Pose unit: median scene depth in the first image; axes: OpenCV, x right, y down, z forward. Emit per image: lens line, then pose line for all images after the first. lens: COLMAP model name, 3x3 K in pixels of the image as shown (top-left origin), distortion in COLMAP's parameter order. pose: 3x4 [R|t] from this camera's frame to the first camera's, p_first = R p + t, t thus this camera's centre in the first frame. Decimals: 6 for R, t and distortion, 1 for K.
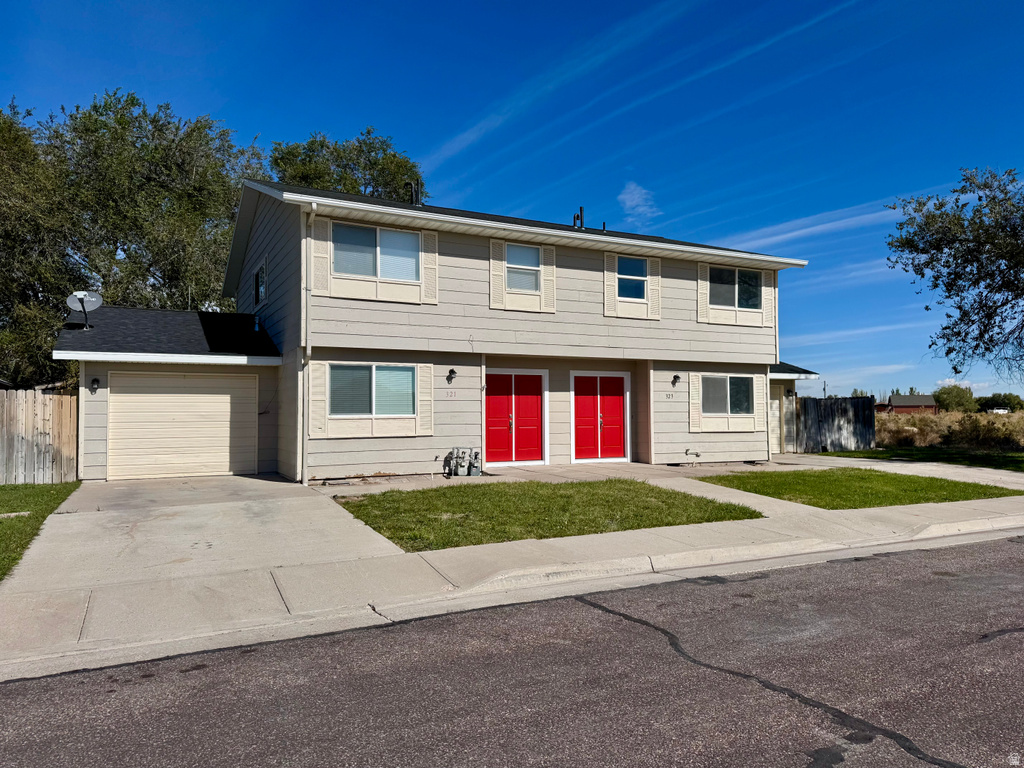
lens RADIAL K [[698.3, 0, 512.0], [0, 698.3, 397.6], [0, 0, 1]] dist [0.045012, -0.070725]
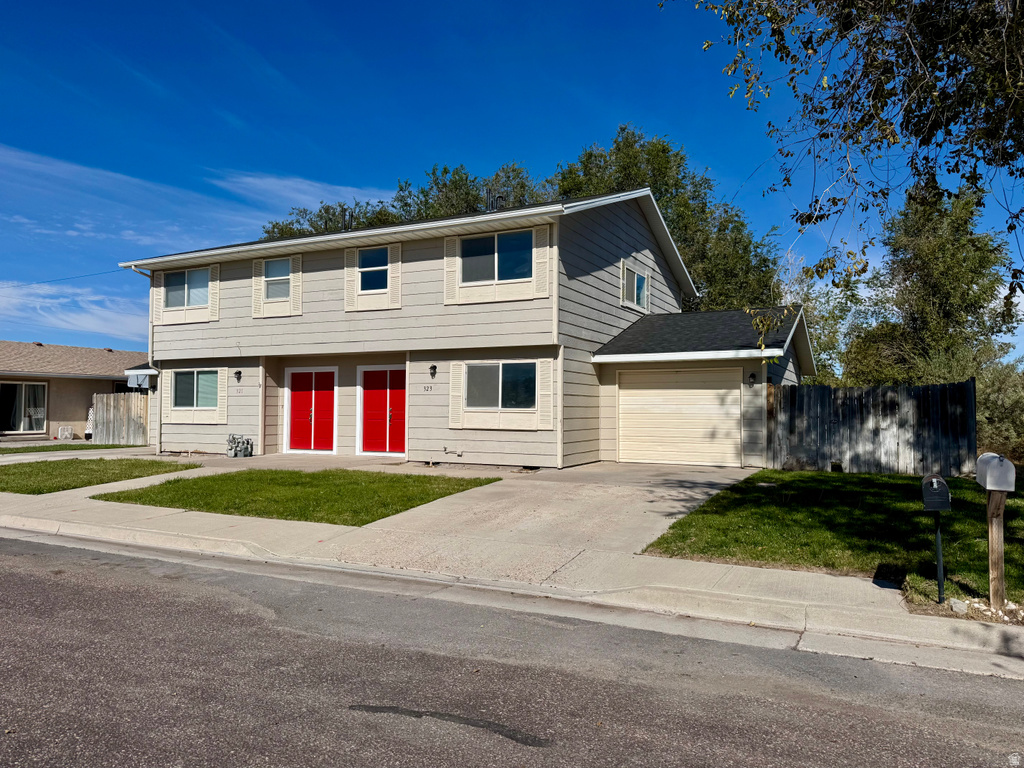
lens RADIAL K [[722.8, 0, 512.0], [0, 722.8, 384.0], [0, 0, 1]] dist [0.214570, -0.414694]
pose [[0.603452, -0.022015, -0.797095, 1.039268], [0.014345, 0.999757, -0.016752, 0.009336], [0.797270, -0.001325, 0.603621, 0.503794]]
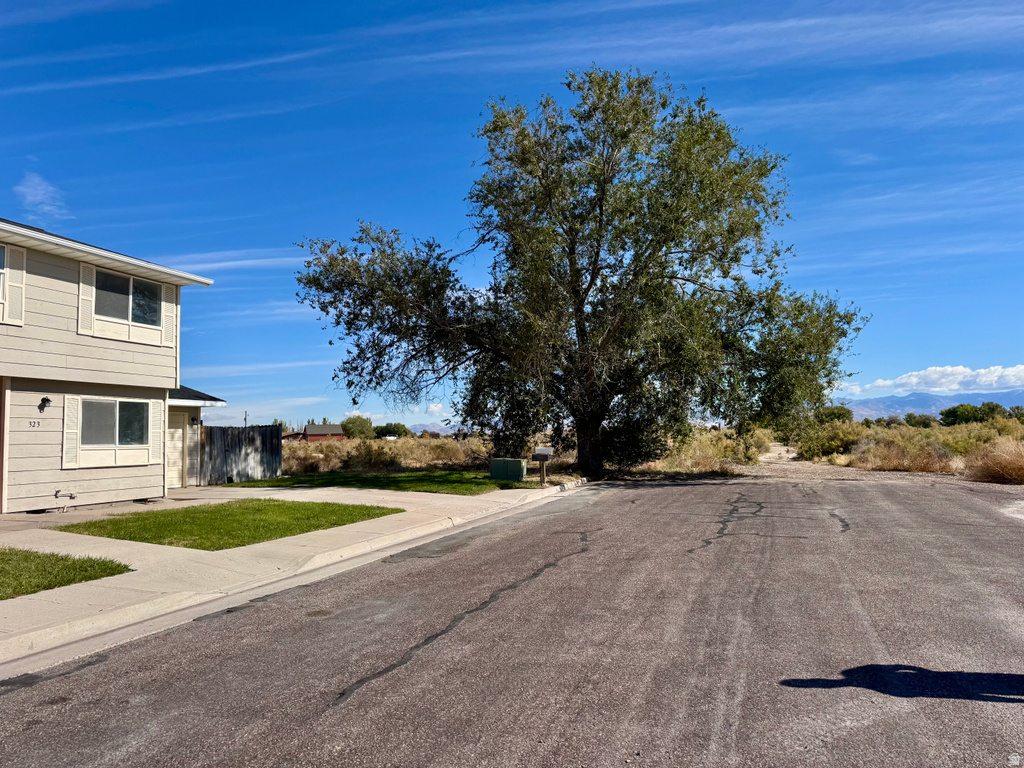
lens RADIAL K [[716.2, 0, 512.0], [0, 716.2, 384.0], [0, 0, 1]] dist [0.066745, -0.080386]
pose [[0.713474, 0.039074, 0.699591, 0.034201], [0.002456, 0.998298, -0.058263, 0.001748], [-0.700677, 0.043287, 0.712164, 0.036702]]
